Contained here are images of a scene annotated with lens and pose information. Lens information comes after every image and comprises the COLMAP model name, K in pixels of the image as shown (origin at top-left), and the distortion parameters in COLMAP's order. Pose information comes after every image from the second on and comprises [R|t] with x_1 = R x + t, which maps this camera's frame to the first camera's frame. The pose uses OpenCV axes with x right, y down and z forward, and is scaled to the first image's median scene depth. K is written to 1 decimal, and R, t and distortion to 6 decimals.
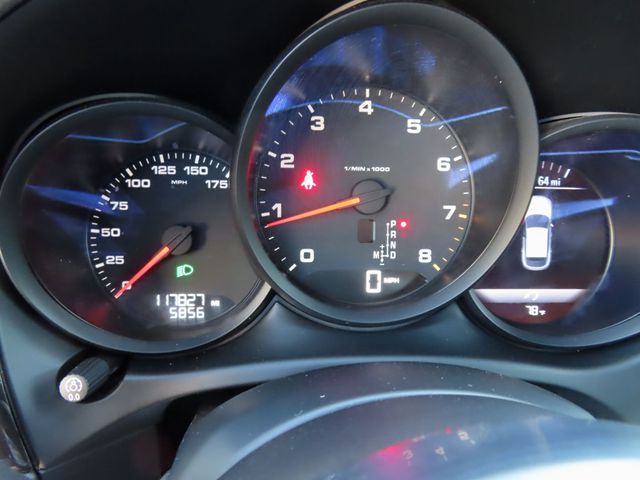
lens RADIAL K [[457.3, 0, 322.0], [0, 457.3, 238.9], [0, 0, 1]] dist [-0.012315, 0.001734]
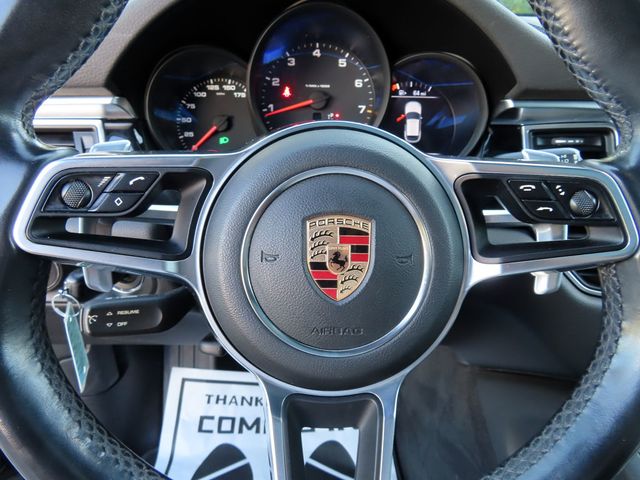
lens RADIAL K [[464.2, 0, 321.6], [0, 464.2, 240.8], [0, 0, 1]] dist [-0.028647, 0.030046]
pose [[0.999187, -0.000960, -0.040302, 0.195209], [0.003278, 0.998340, 0.057500, 0.387312], [0.040180, -0.057585, 0.997532, -0.979722]]
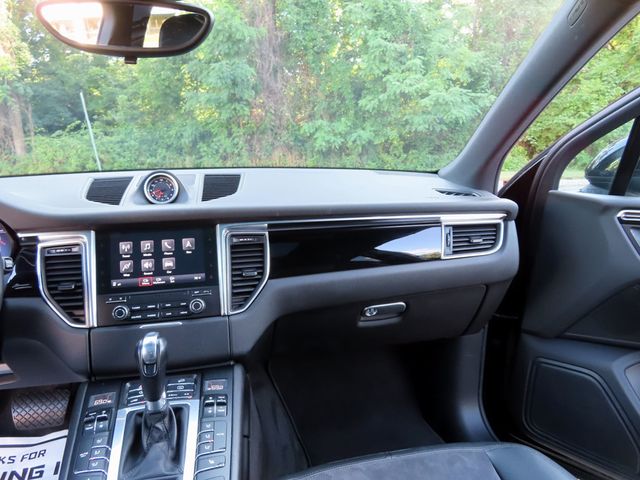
lens RADIAL K [[457.3, 0, 322.0], [0, 457.3, 238.9], [0, 0, 1]] dist [-0.012315, 0.001734]
pose [[0.988079, -0.079932, 0.131571, 2.682155], [0.100291, 0.982619, -0.156212, 0.784421], [-0.116798, 0.167545, 0.978921, -2.882906]]
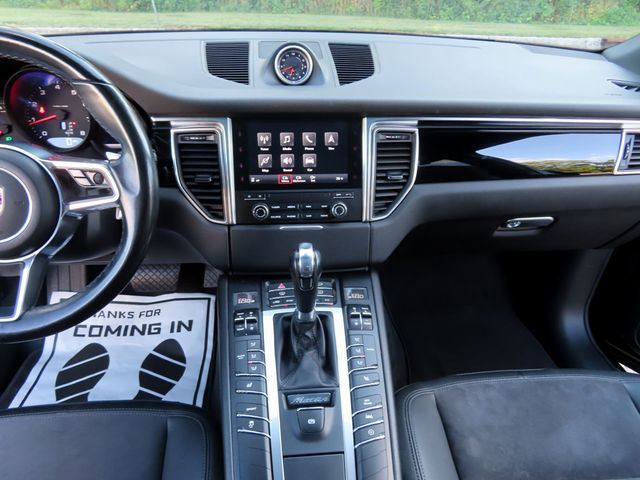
lens RADIAL K [[459.3, 0, 320.0], [0, 459.3, 240.0], [0, 0, 1]] dist [-0.011870, 0.009767]
pose [[0.999795, -0.019372, 0.005915, 1.963270], [0.018259, 0.988391, 0.150832, 0.343770], [-0.008769, -0.150693, 0.988542, -2.468093]]
